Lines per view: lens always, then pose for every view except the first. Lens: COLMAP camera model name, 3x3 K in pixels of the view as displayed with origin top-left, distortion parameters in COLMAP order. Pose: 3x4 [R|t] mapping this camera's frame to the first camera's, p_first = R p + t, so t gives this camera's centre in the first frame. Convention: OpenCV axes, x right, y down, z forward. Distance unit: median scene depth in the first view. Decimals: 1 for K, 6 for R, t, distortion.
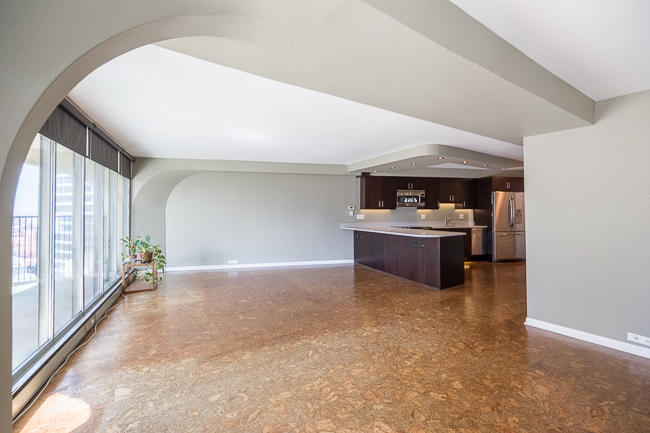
lens RADIAL K [[321.7, 0, 320.9], [0, 321.7, 209.2], [0, 0, 1]] dist [0.001952, 0.000068]
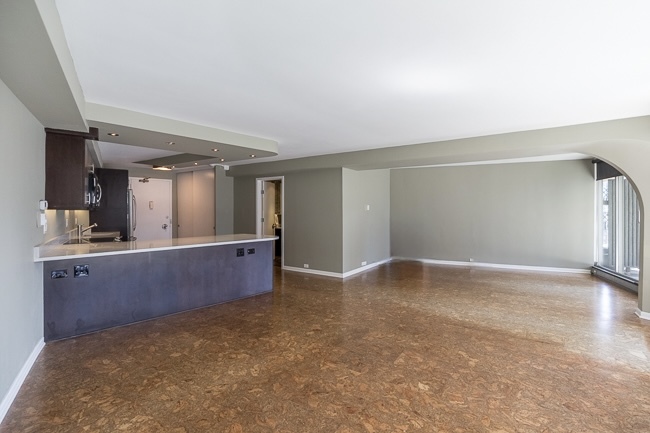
lens RADIAL K [[321.7, 0, 320.9], [0, 321.7, 209.2], [0, 0, 1]] dist [0.001952, 0.000068]
pose [[-0.415251, 0.004064, 0.909698, -0.768318], [-0.000037, 0.999990, -0.004485, 0.004231], [-0.909707, -0.001896, -0.415247, 1.629363]]
